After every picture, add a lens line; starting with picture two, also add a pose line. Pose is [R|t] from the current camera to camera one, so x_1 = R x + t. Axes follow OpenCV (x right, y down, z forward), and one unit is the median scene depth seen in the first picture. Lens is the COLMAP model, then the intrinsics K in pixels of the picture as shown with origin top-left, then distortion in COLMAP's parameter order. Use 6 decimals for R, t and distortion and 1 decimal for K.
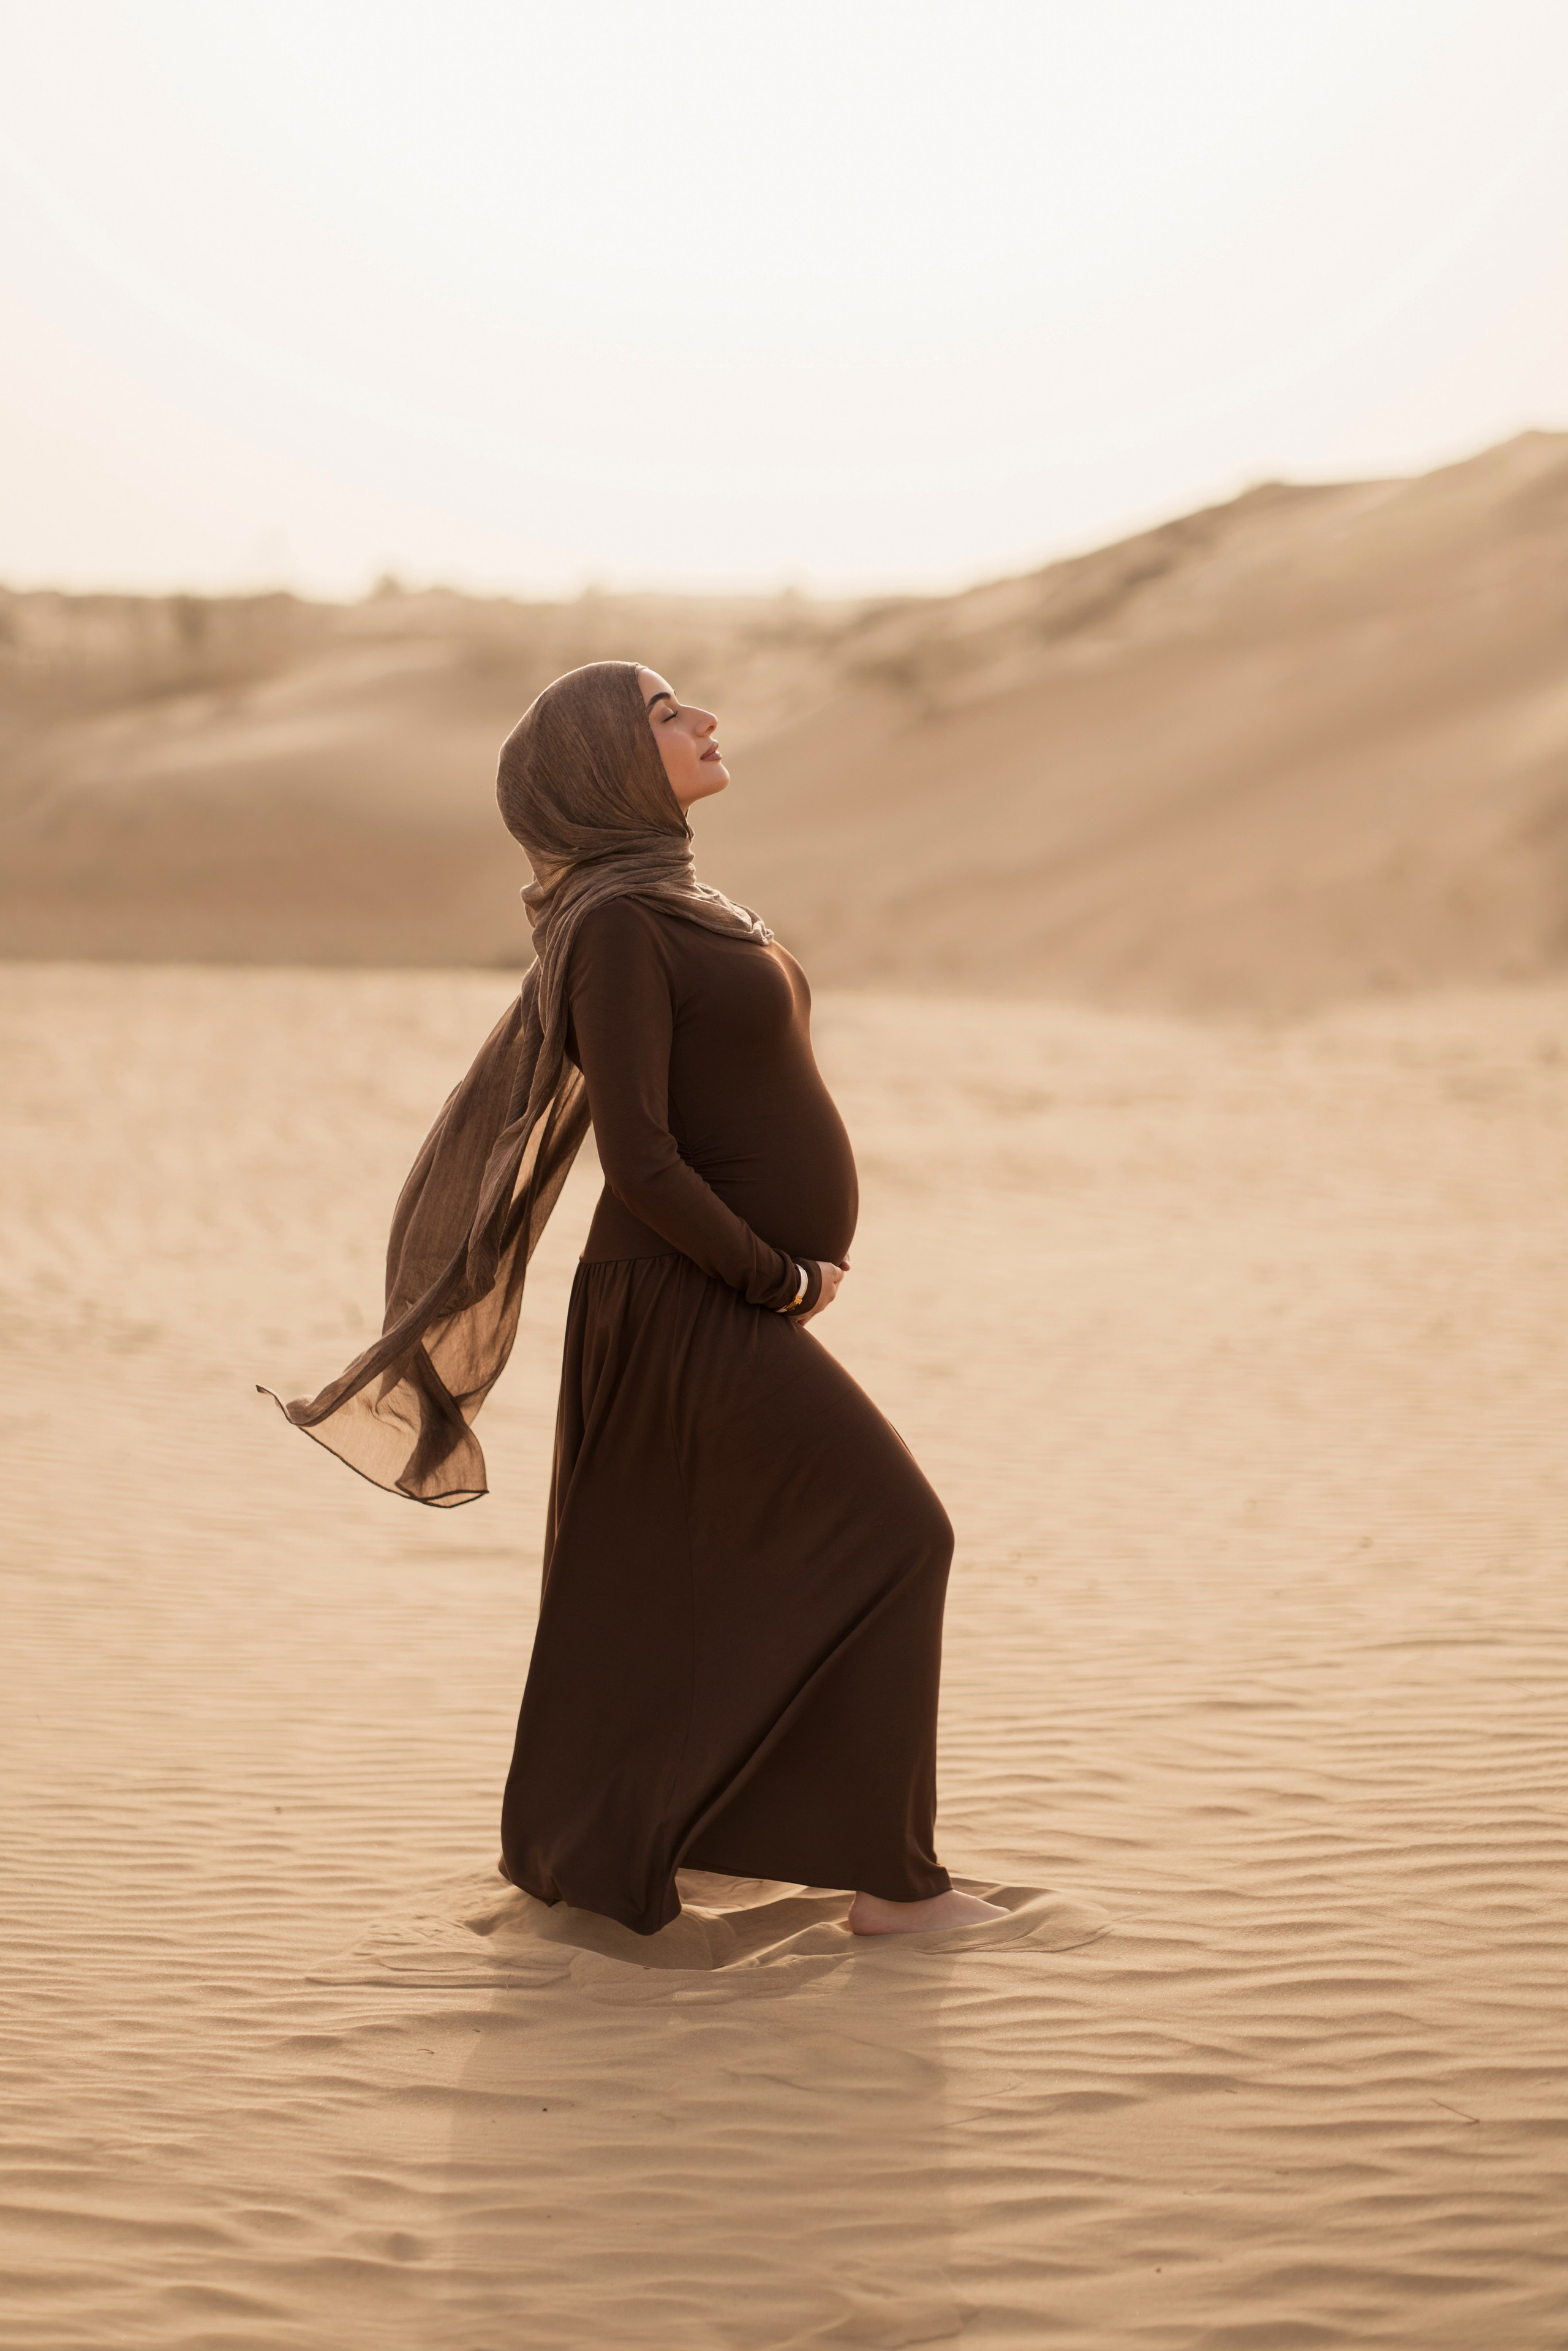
lens RADIAL K [[5612.1, 0, 784.0], [0, 5612.1, 1175.5], [0, 0, 1]] dist [0.363141, -4.575221]
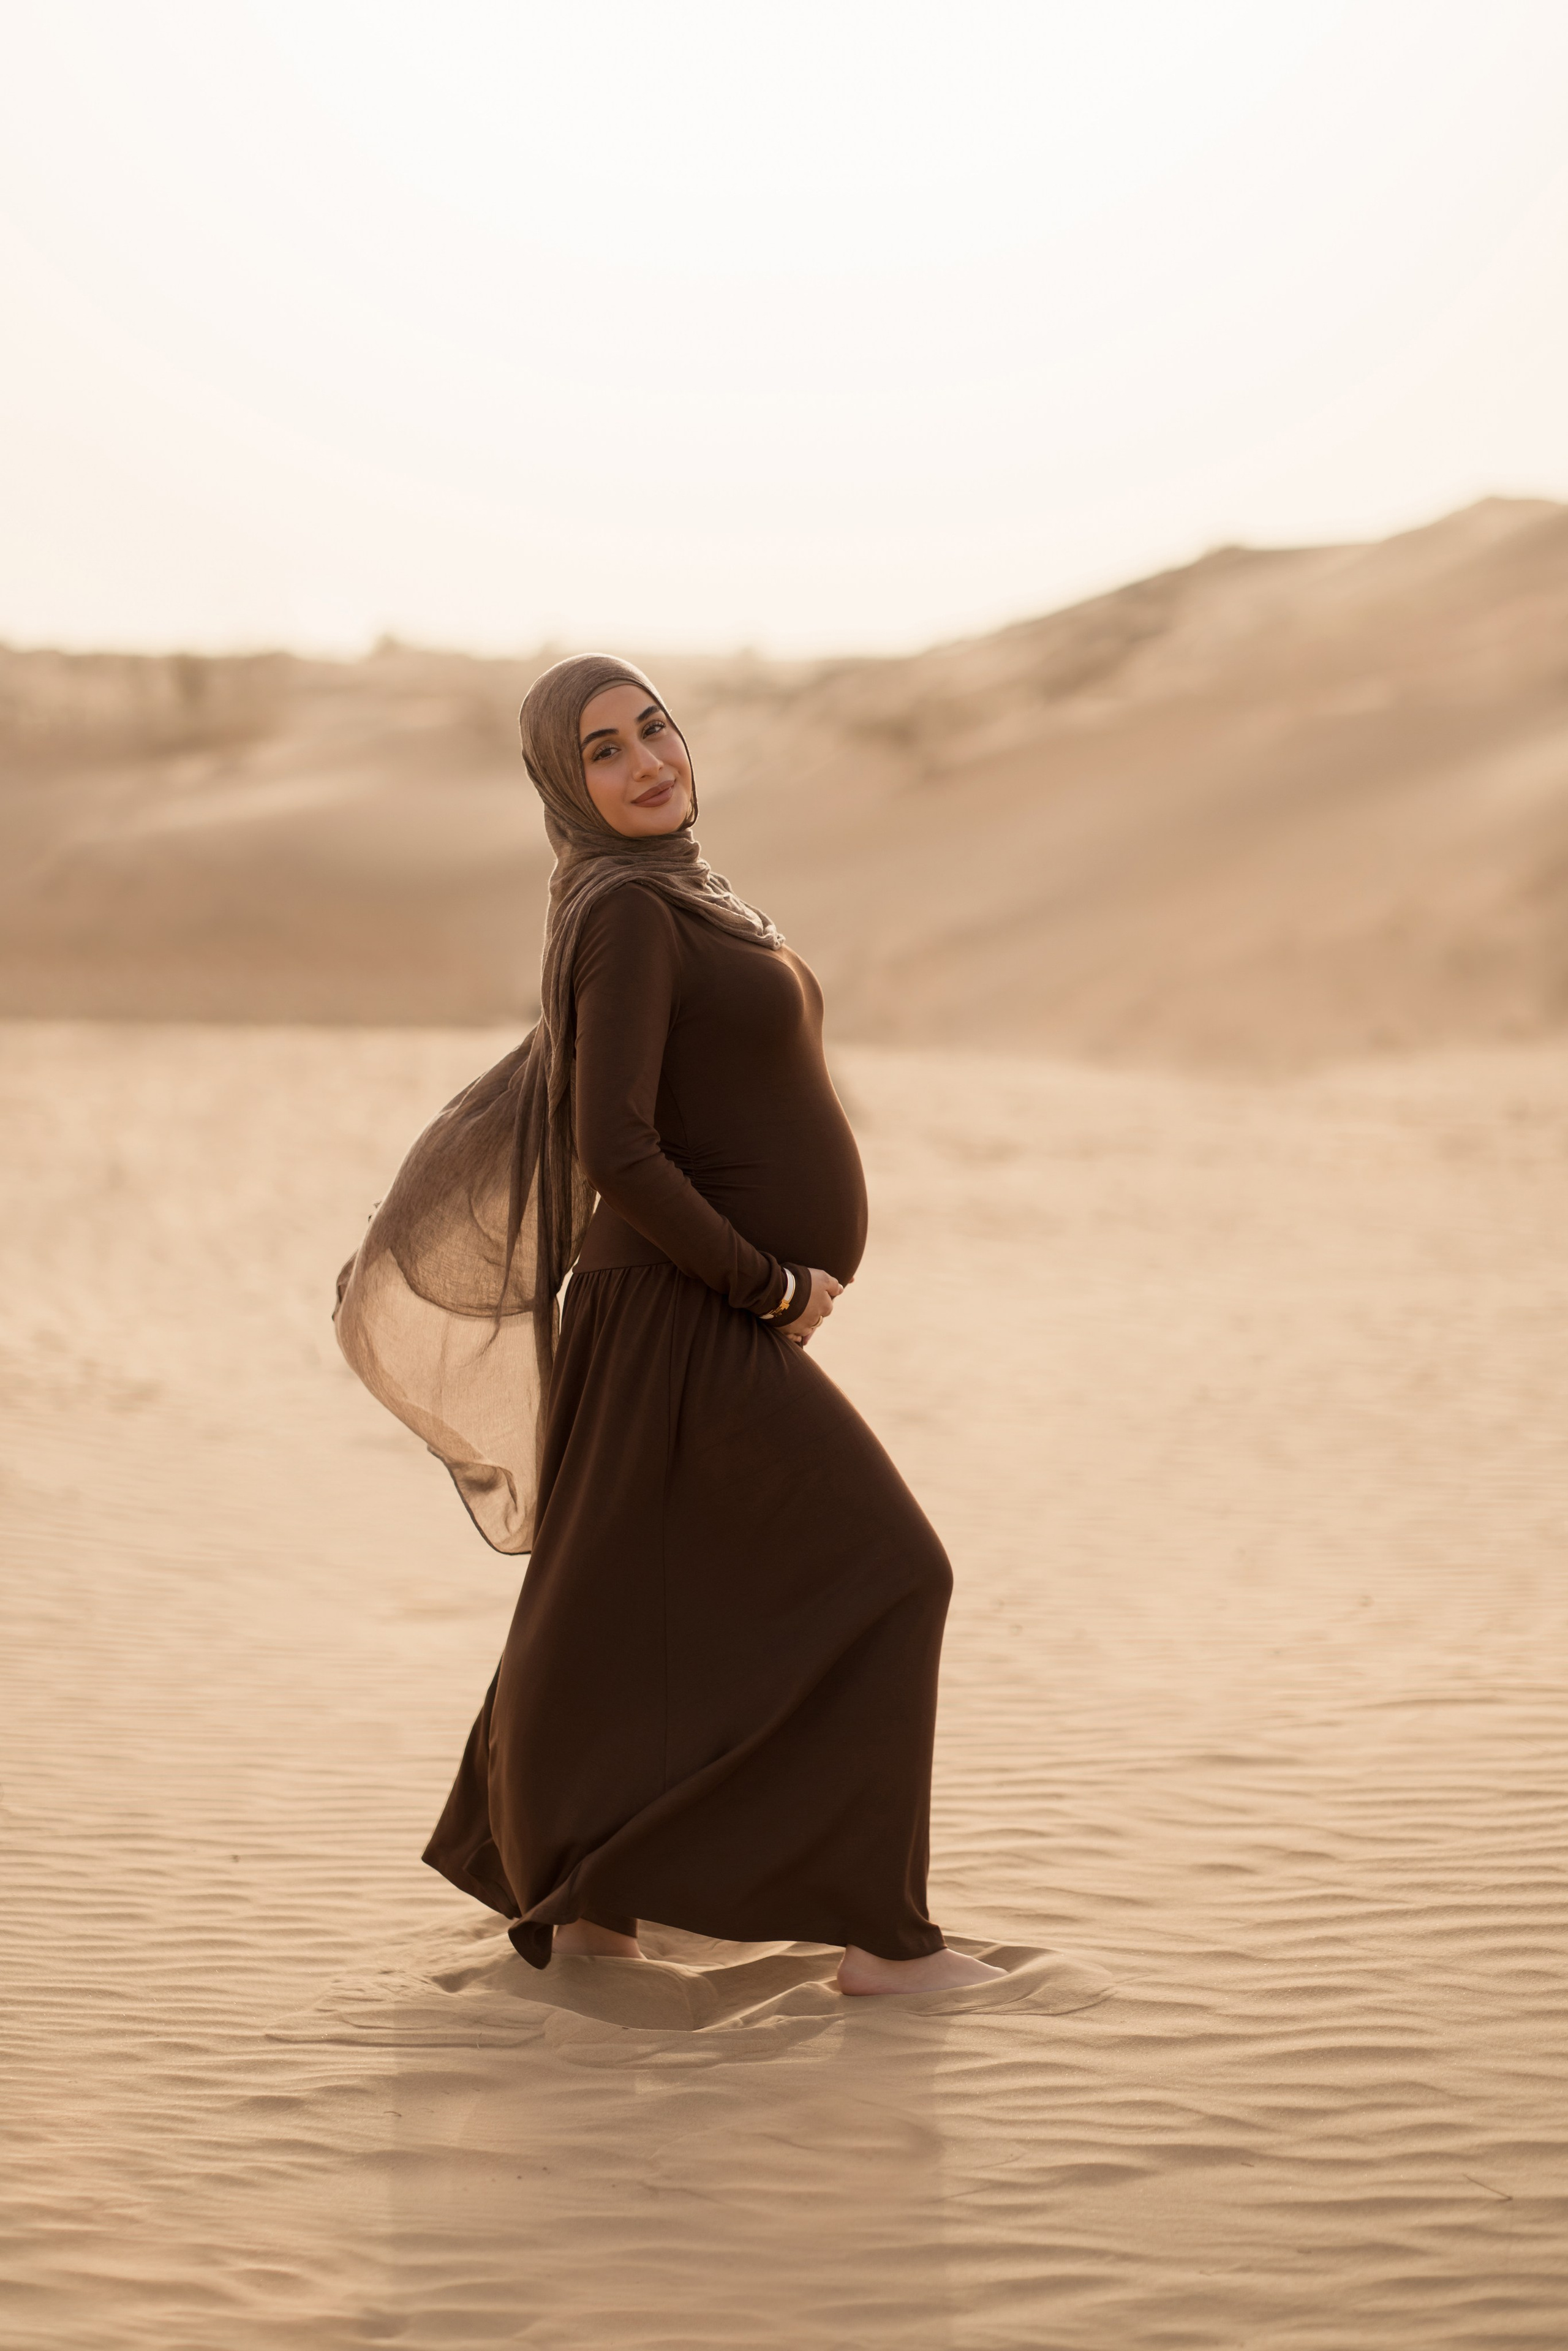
lens RADIAL K [[5612.1, 0, 784.0], [0, 5612.1, 1175.5], [0, 0, 1]] dist [0.363141, -4.575221]
pose [[0.999901, 0.010973, 0.008793, -0.007272], [-0.010879, 0.999884, -0.010637, 0.006788], [-0.008908, 0.010541, 0.999905, 0.047937]]
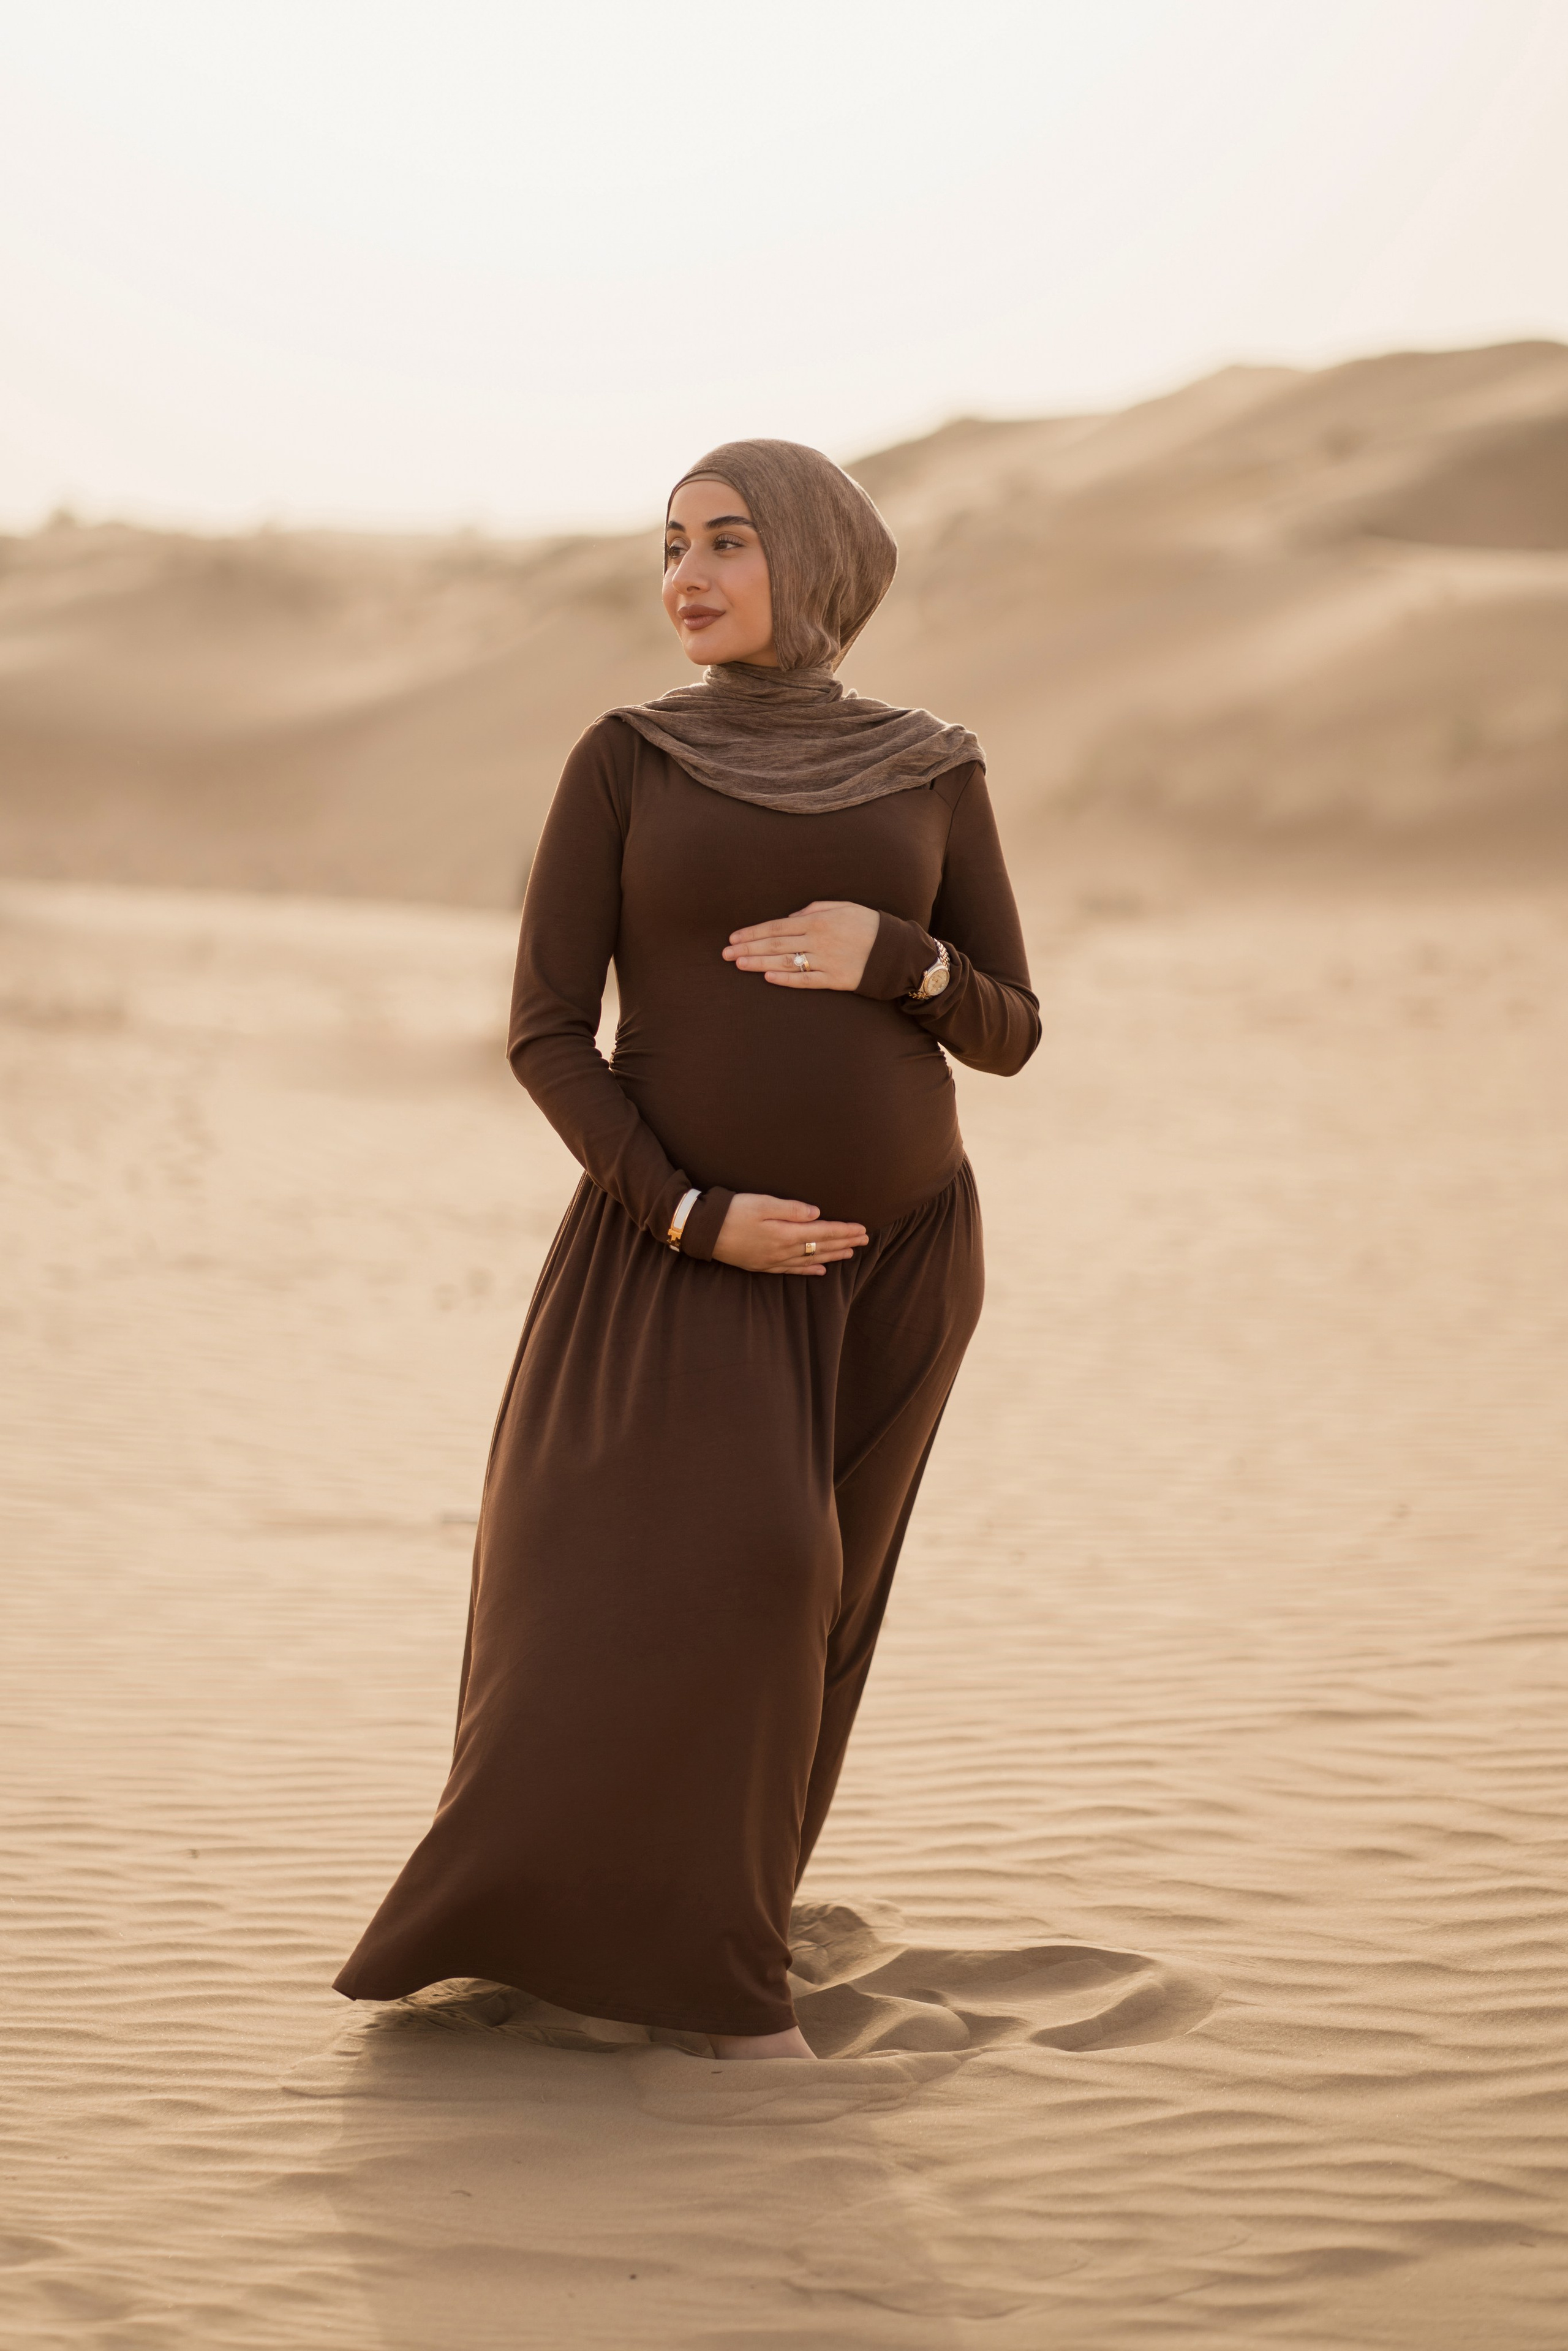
lens RADIAL K [[5612.1, 0, 784.0], [0, 5612.1, 1175.5], [0, 0, 1]] dist [0.363141, -4.575221]
pose [[0.998338, -0.000539, 0.057620, -0.058181], [-0.000058, 0.999946, 0.010362, 0.006935], [-0.057622, -0.010348, 0.998285, 0.206096]]
